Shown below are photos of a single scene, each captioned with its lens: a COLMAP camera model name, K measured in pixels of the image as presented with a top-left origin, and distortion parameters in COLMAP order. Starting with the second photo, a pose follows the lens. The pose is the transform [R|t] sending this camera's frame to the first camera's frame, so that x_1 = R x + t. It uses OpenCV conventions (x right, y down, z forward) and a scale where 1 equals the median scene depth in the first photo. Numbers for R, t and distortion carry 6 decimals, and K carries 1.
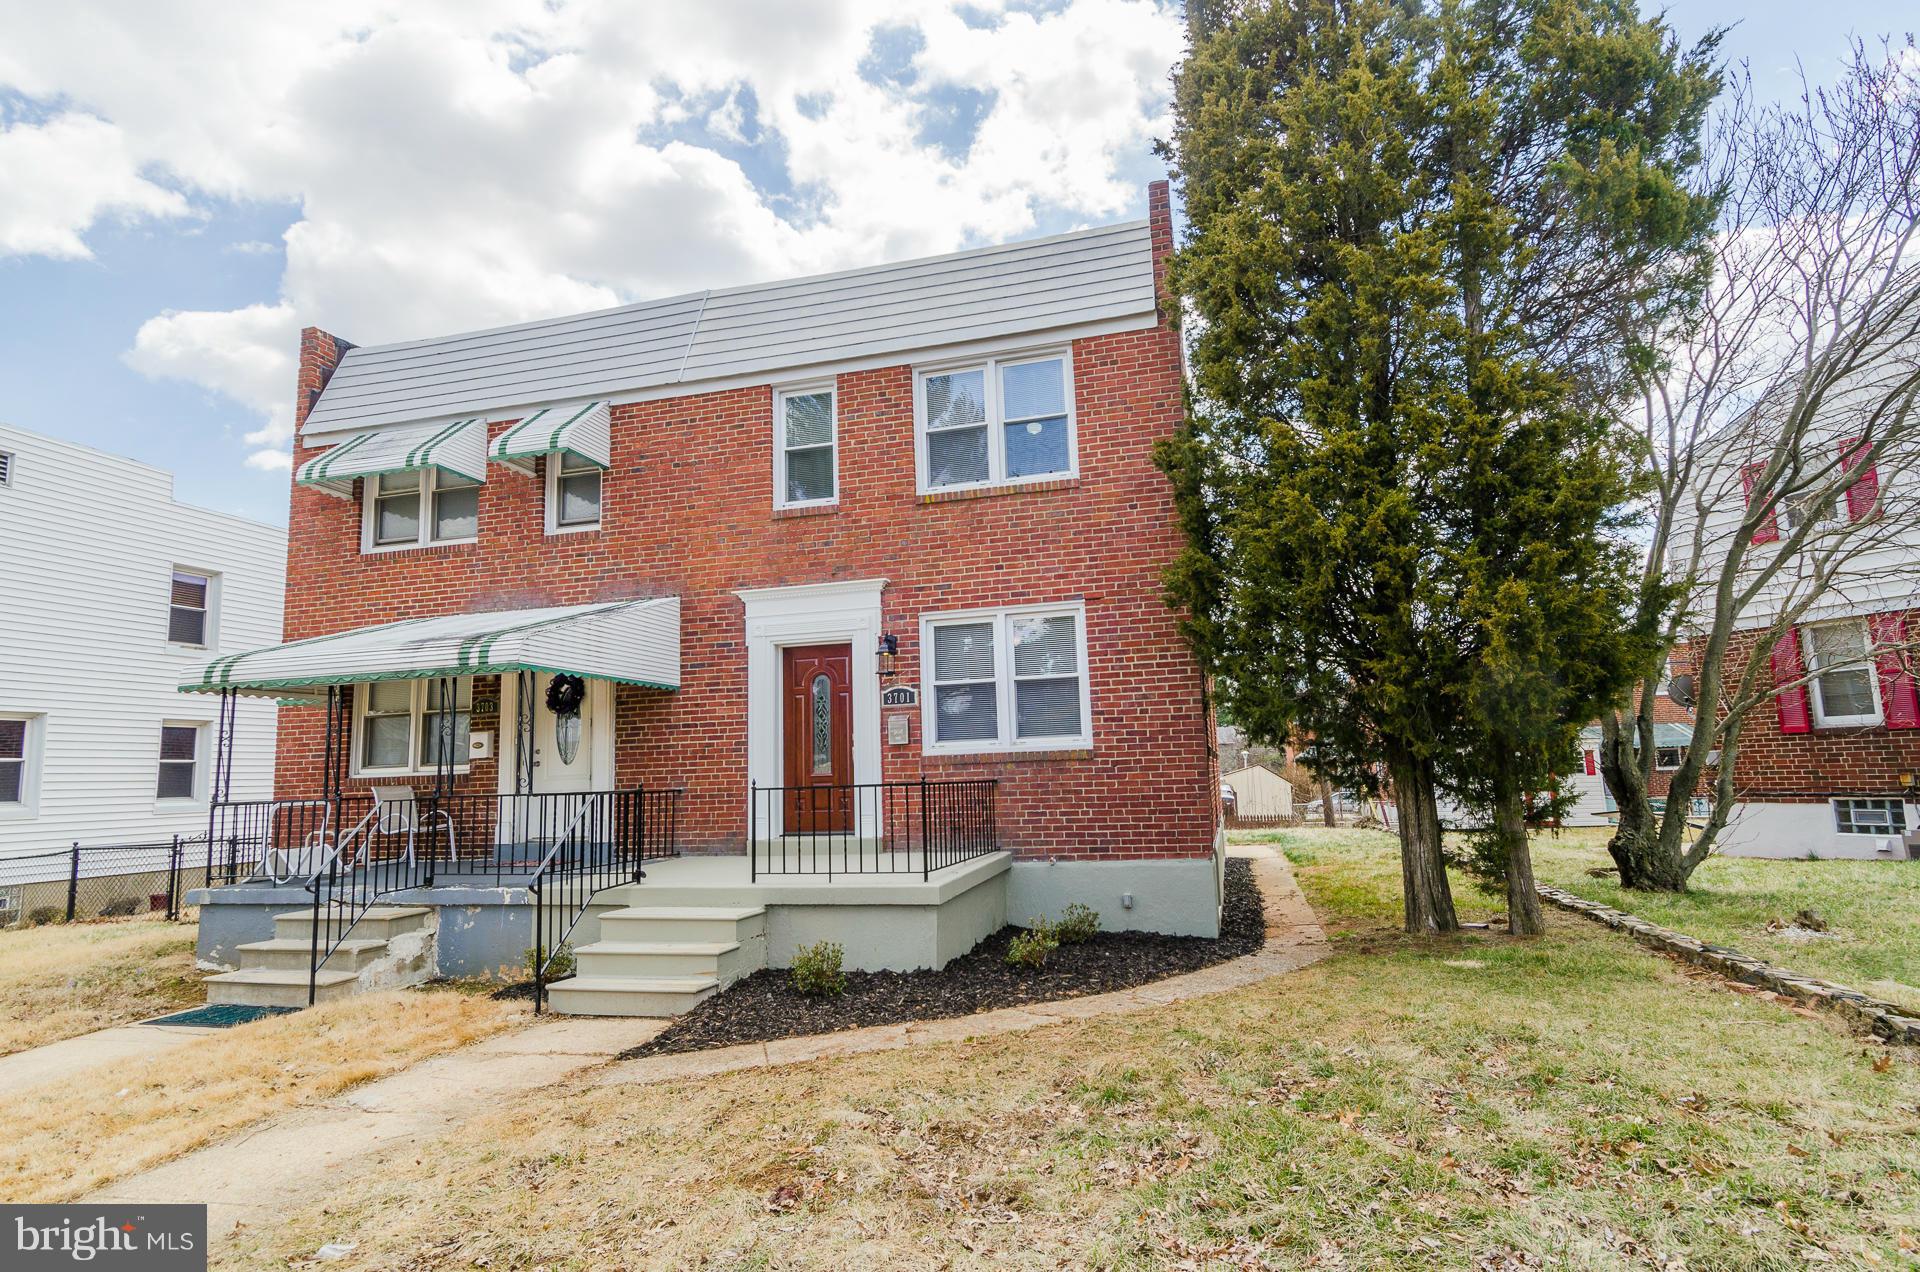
lens RADIAL K [[995.5, 0, 960.4], [0, 995.5, 665.1], [0, 0, 1]] dist [0.002052, -0.000311]
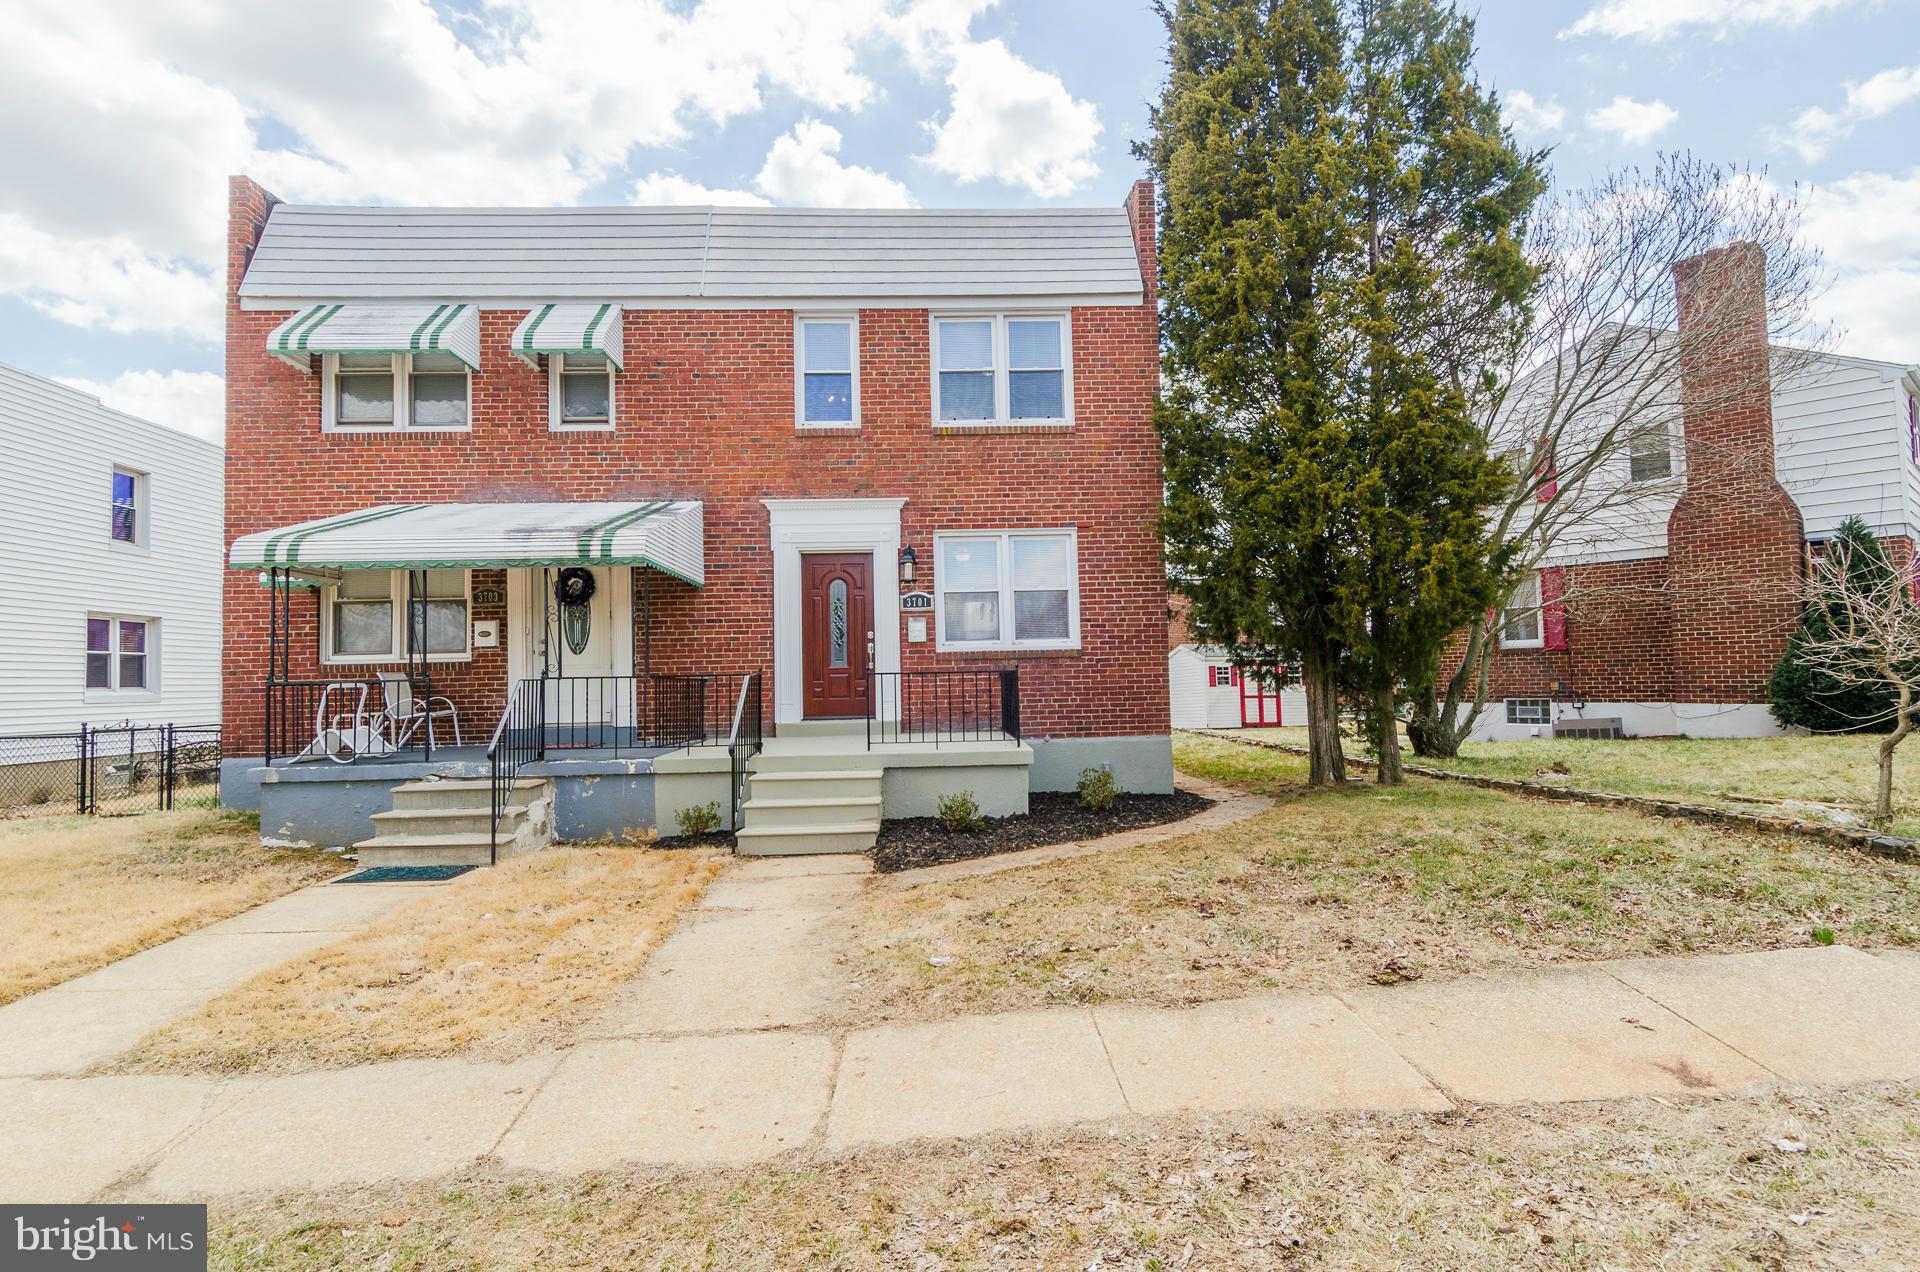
lens RADIAL K [[995.5, 0, 960.4], [0, 995.5, 665.1], [0, 0, 1]] dist [0.002052, -0.000311]
pose [[0.956970, 0.017310, 0.289672, -0.336454], [-0.042865, 0.995701, 0.082108, 0.007879], [-0.287005, -0.090991, 0.953598, -0.130231]]
